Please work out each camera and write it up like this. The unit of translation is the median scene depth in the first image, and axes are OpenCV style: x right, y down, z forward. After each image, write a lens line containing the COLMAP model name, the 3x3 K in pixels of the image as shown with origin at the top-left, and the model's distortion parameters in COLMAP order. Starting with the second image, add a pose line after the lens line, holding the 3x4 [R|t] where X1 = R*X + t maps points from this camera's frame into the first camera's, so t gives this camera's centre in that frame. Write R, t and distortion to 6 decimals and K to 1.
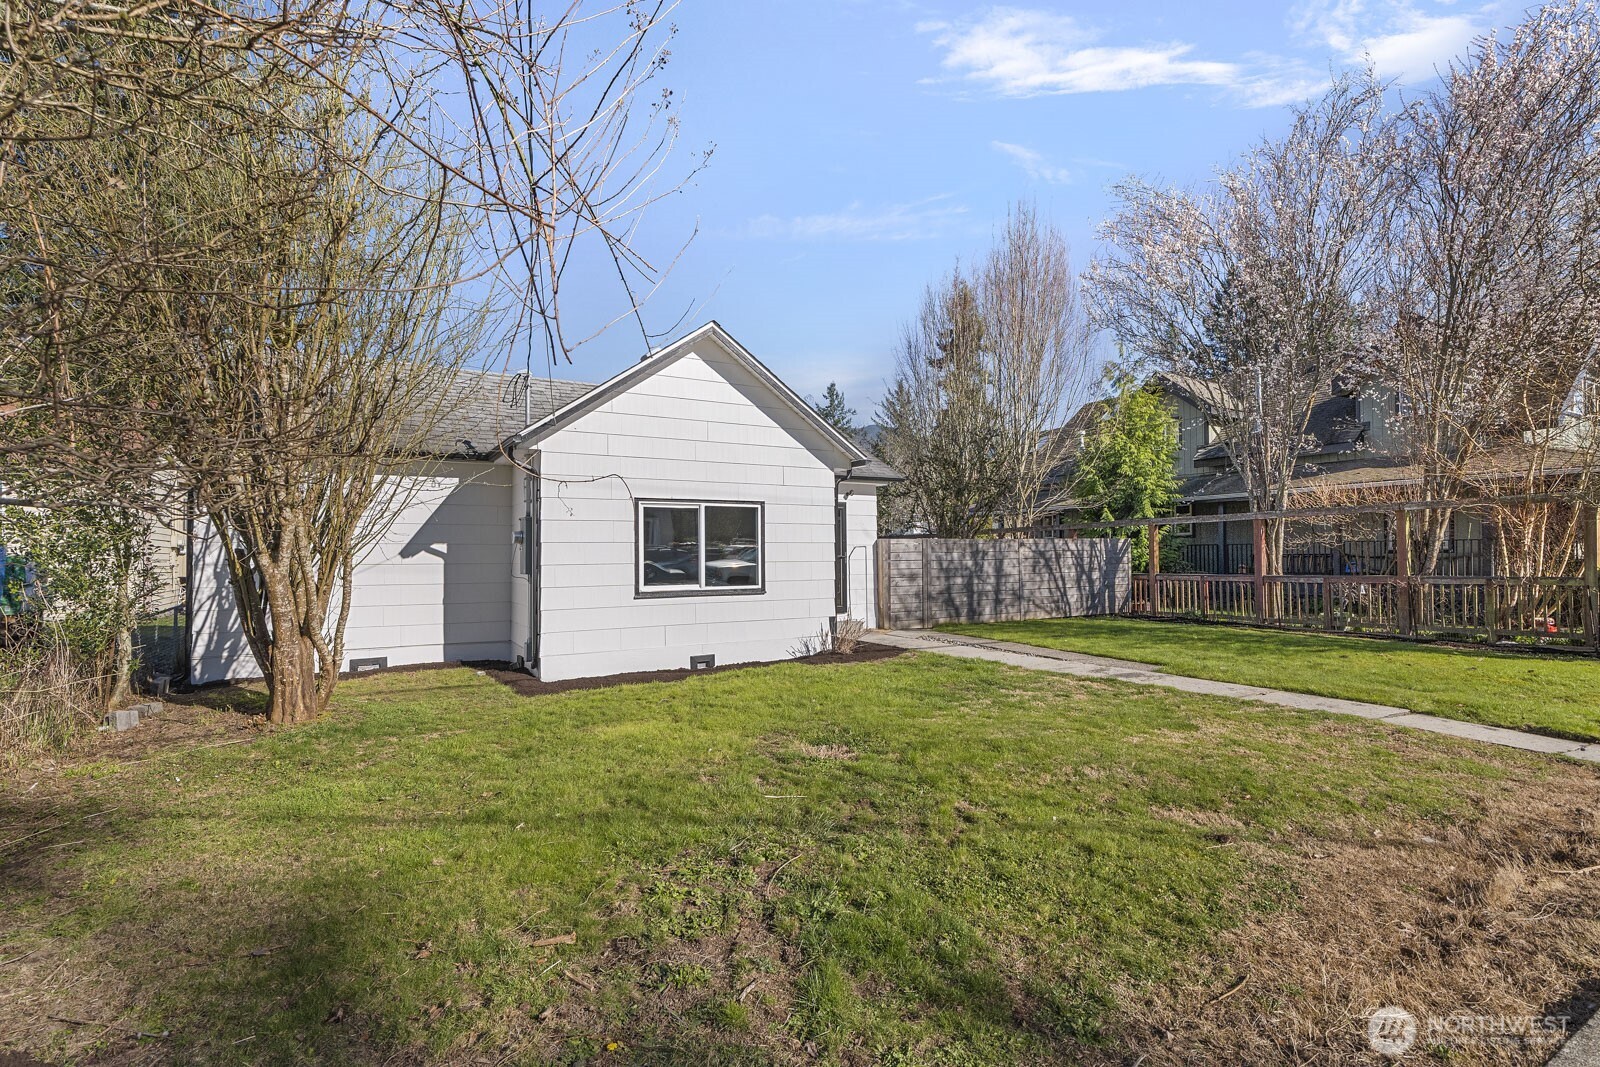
lens RADIAL K [[743.4, 0, 795.4], [0, 743.4, 542.8], [0, 0, 1]] dist [0.001654, 0.001356]
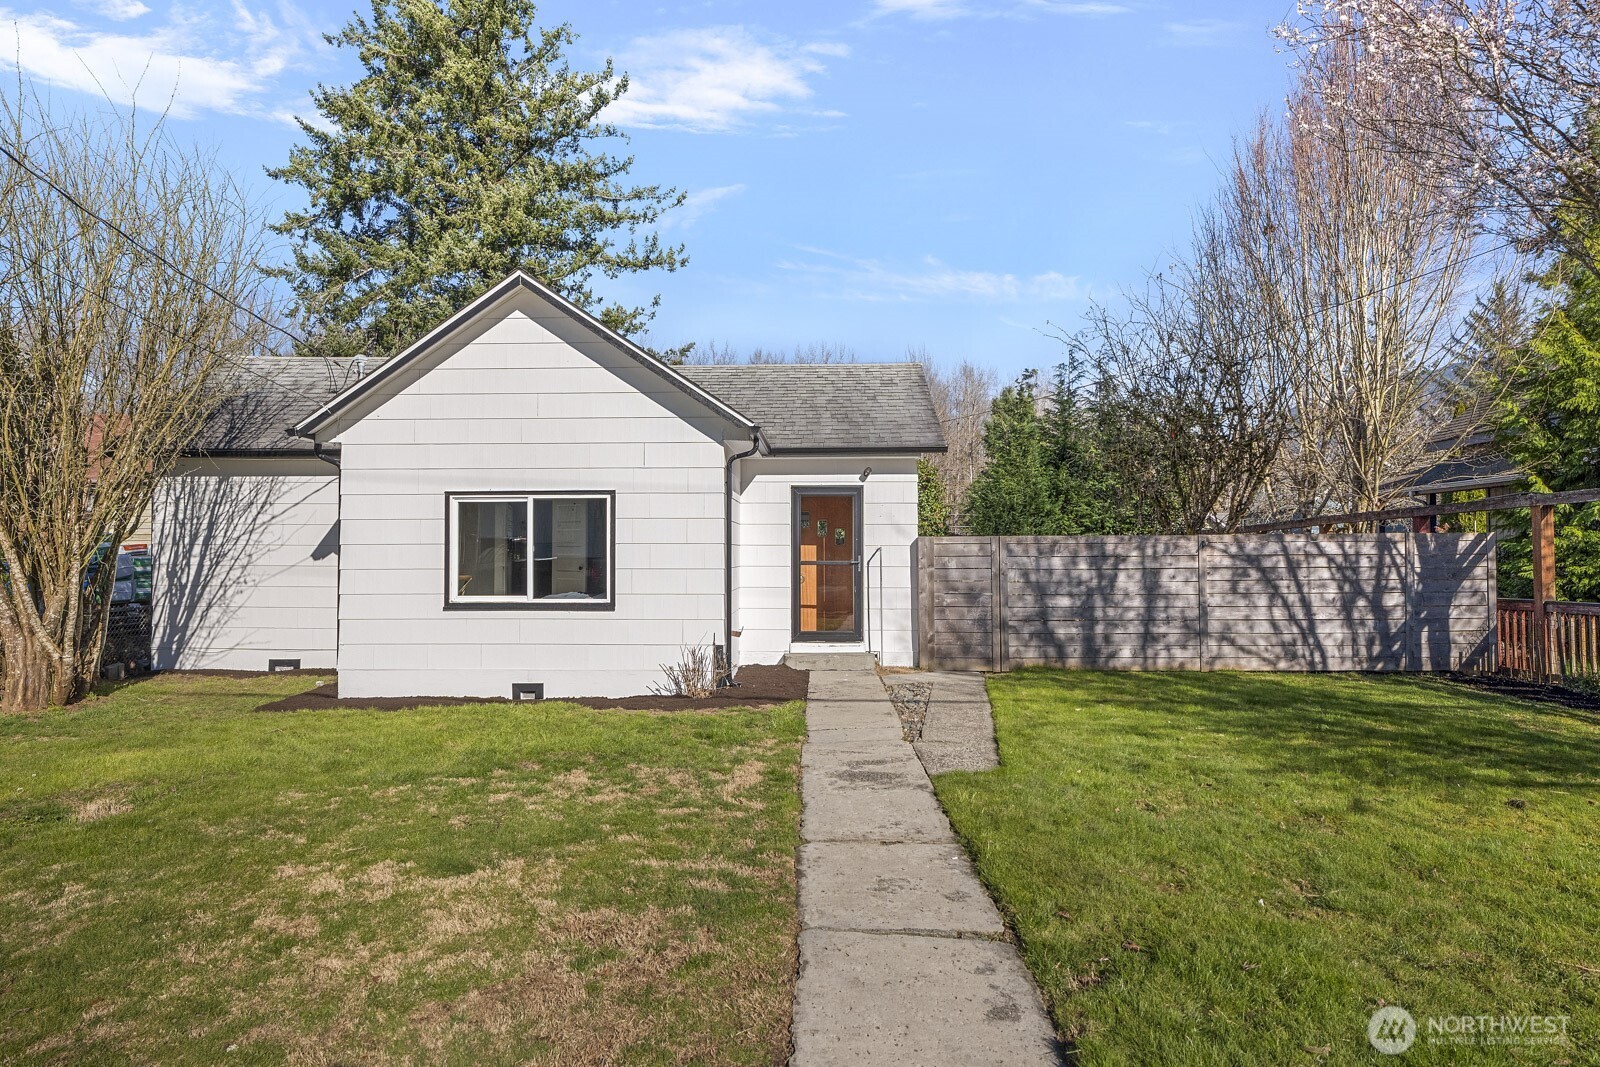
lens RADIAL K [[938.8, 0, 799.9], [0, 938.8, 550.1], [0, 0, 1]] dist [-0.002926, 0.000155]
pose [[0.846431, 0.004066, -0.532483, 0.464271], [0.002972, 0.999919, 0.012359, -0.003931], [0.532491, -0.012044, 0.846350, 0.202338]]
